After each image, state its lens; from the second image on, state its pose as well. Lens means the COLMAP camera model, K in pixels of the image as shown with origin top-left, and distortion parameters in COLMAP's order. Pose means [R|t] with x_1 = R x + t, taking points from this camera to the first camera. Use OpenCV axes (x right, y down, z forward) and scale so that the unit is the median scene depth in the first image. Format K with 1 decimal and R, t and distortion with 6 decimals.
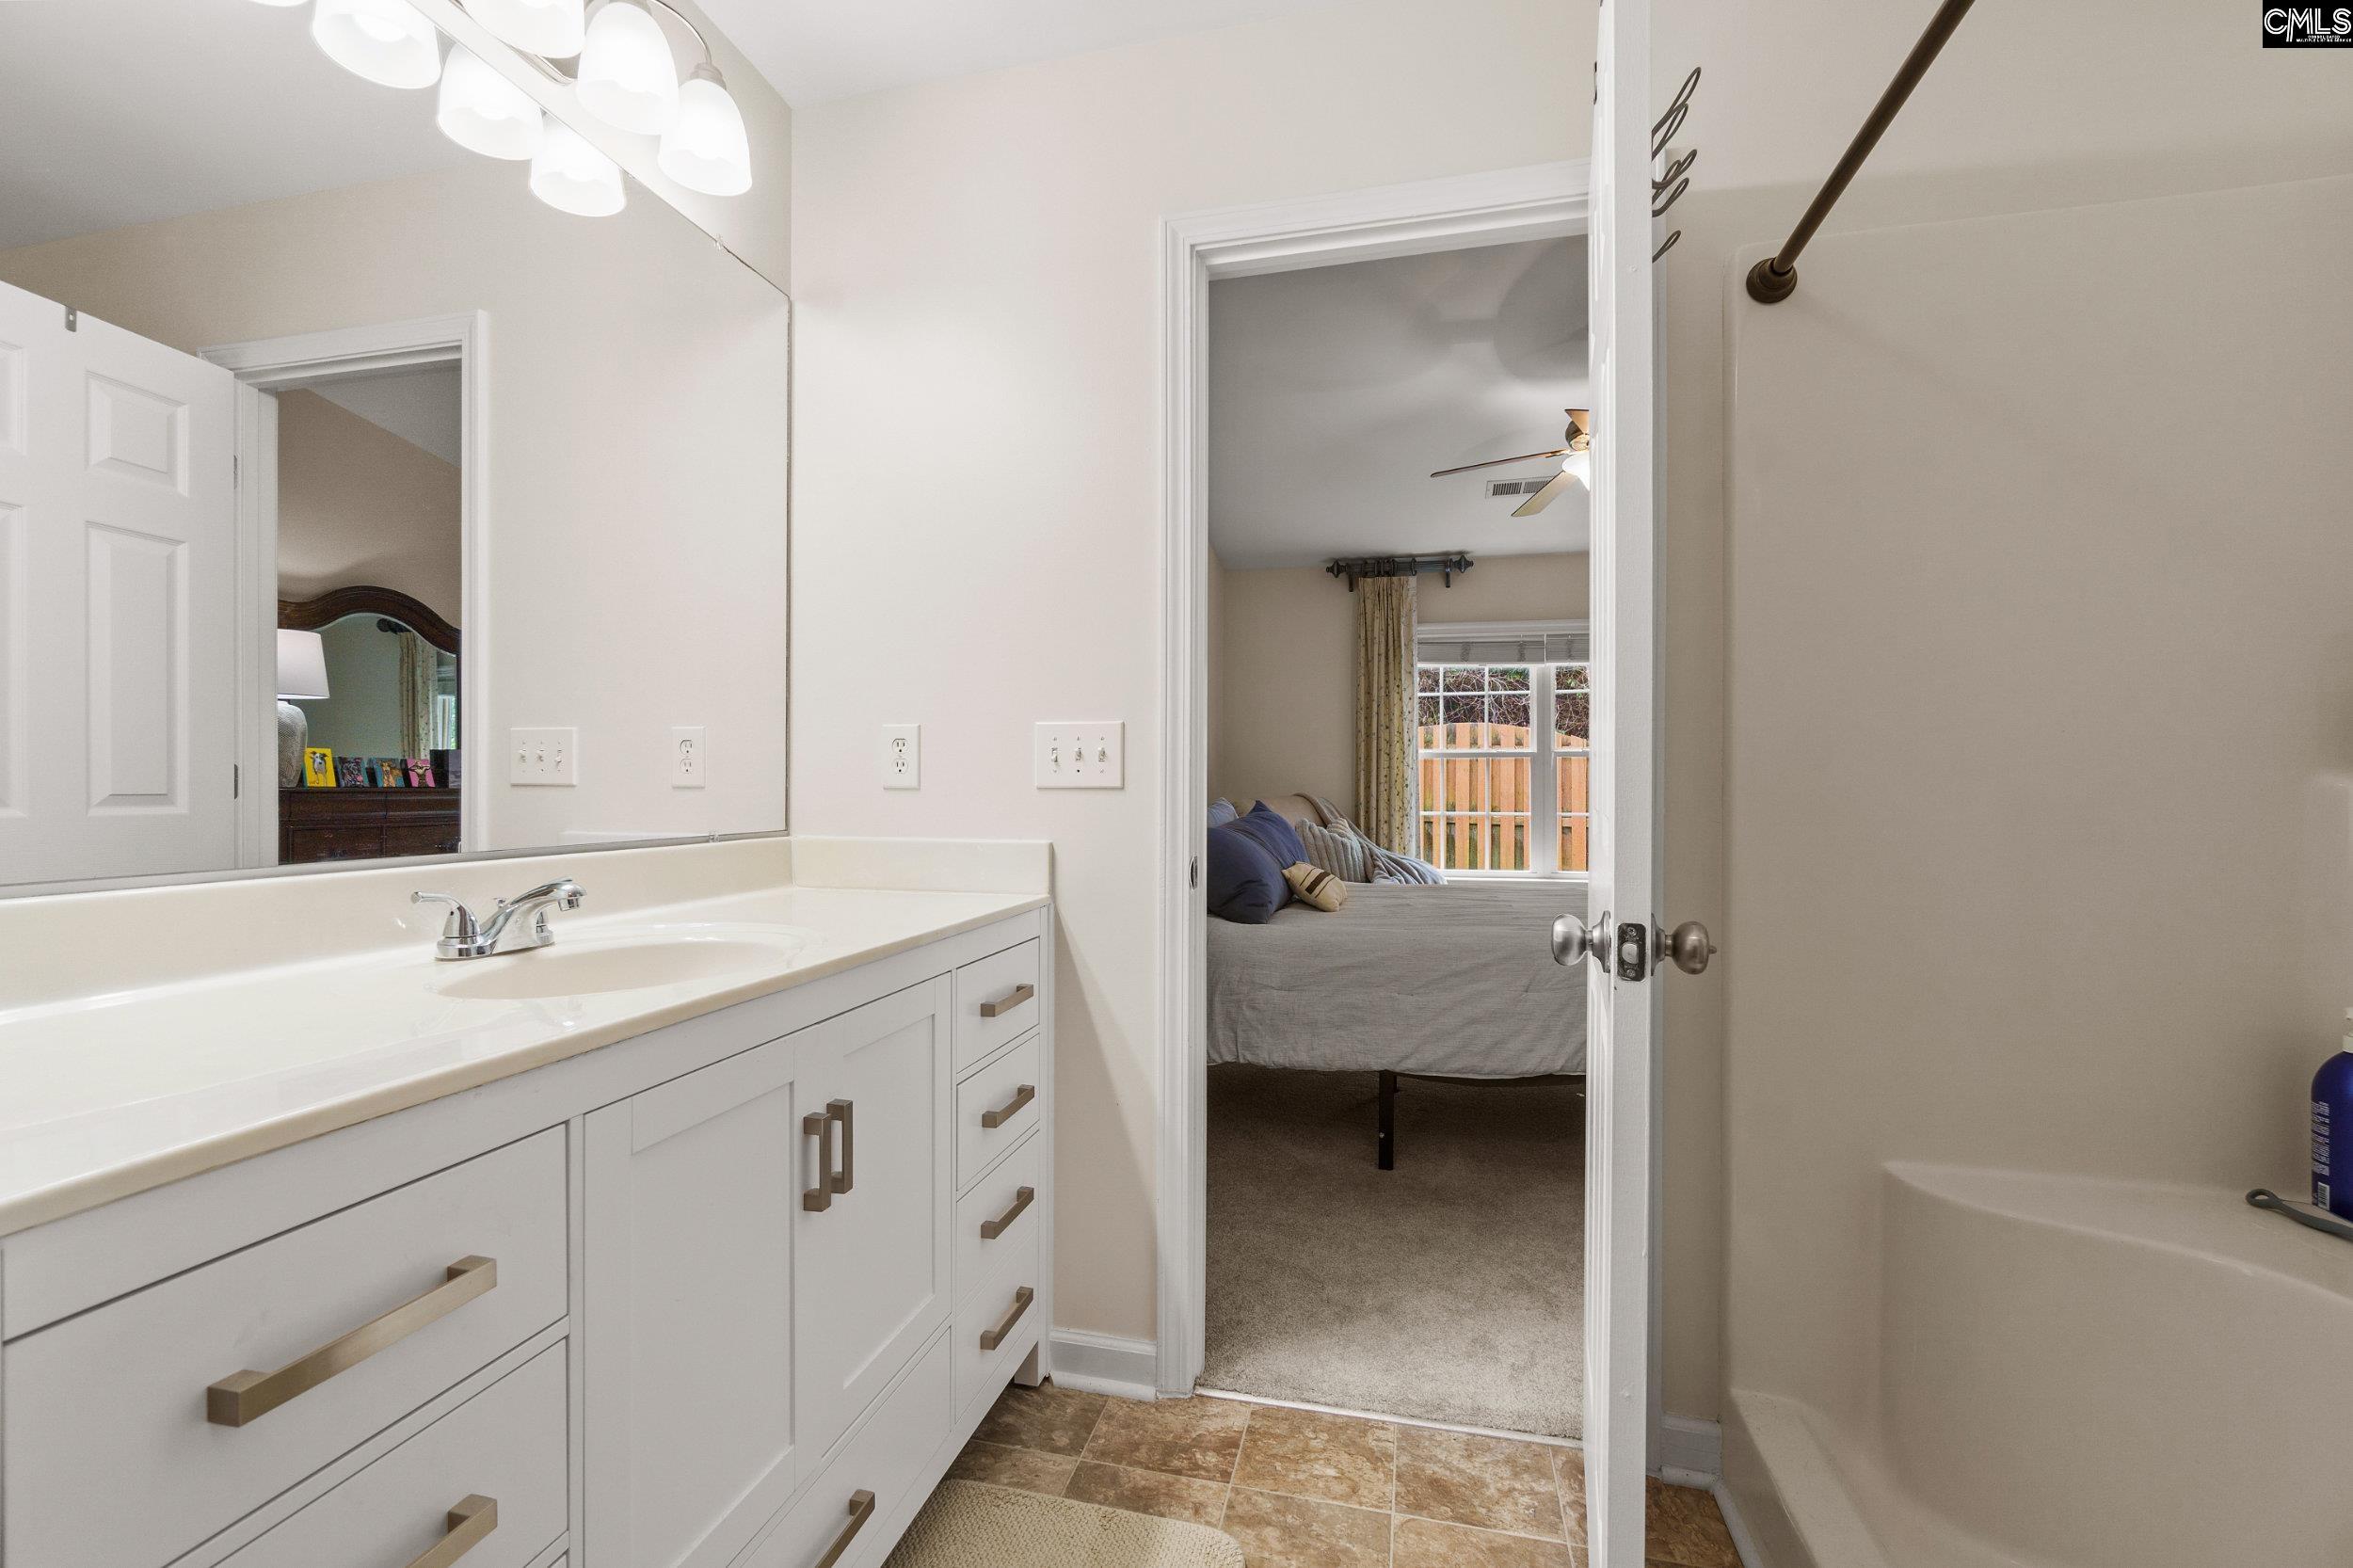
lens RADIAL K [[1017.8, 0, 1176.5], [0, 1017.8, 784.0], [0, 0, 1]] dist [-0.000329, 0.000064]
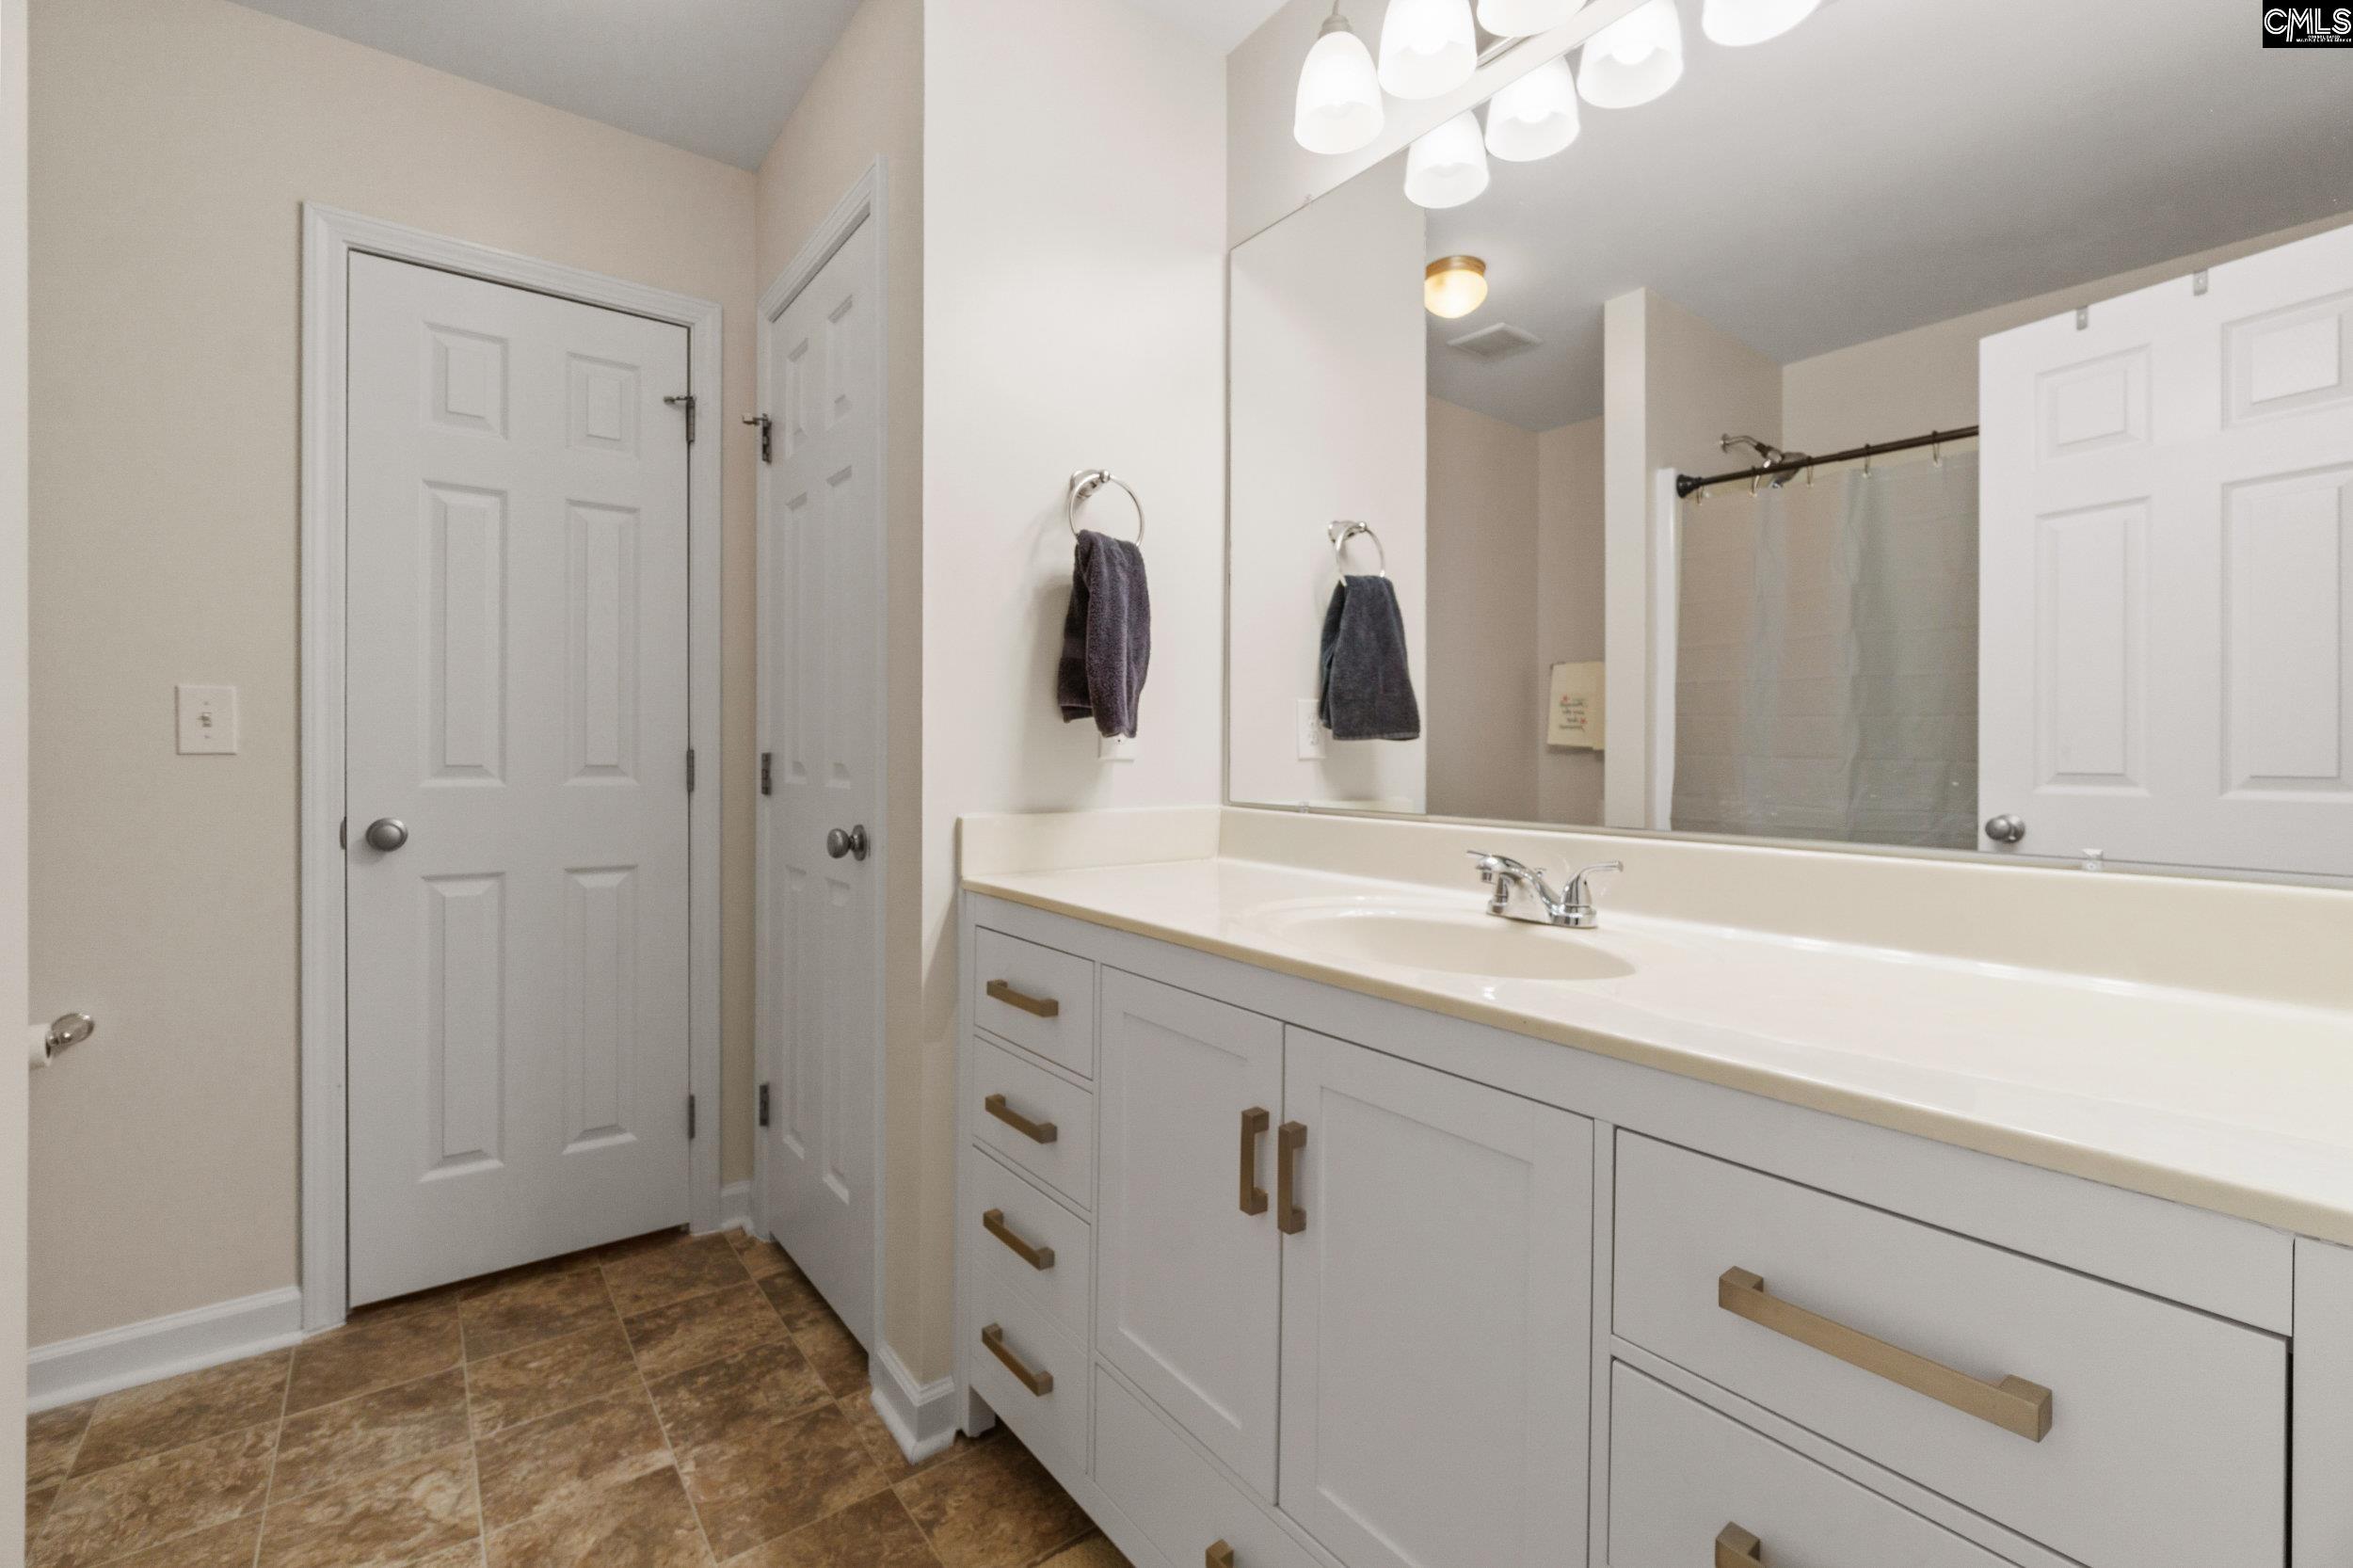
lens RADIAL K [[1026.1, 0, 1147.2], [0, 1026.1, 746.8], [0, 0, 1]] dist [0.001799, 0.000434]
pose [[-0.651780, -0.012250, -0.758309, 0.355250], [-0.008686, 0.999925, -0.008687, 0.002275], [0.758358, 0.000925, -0.651837, 1.385082]]
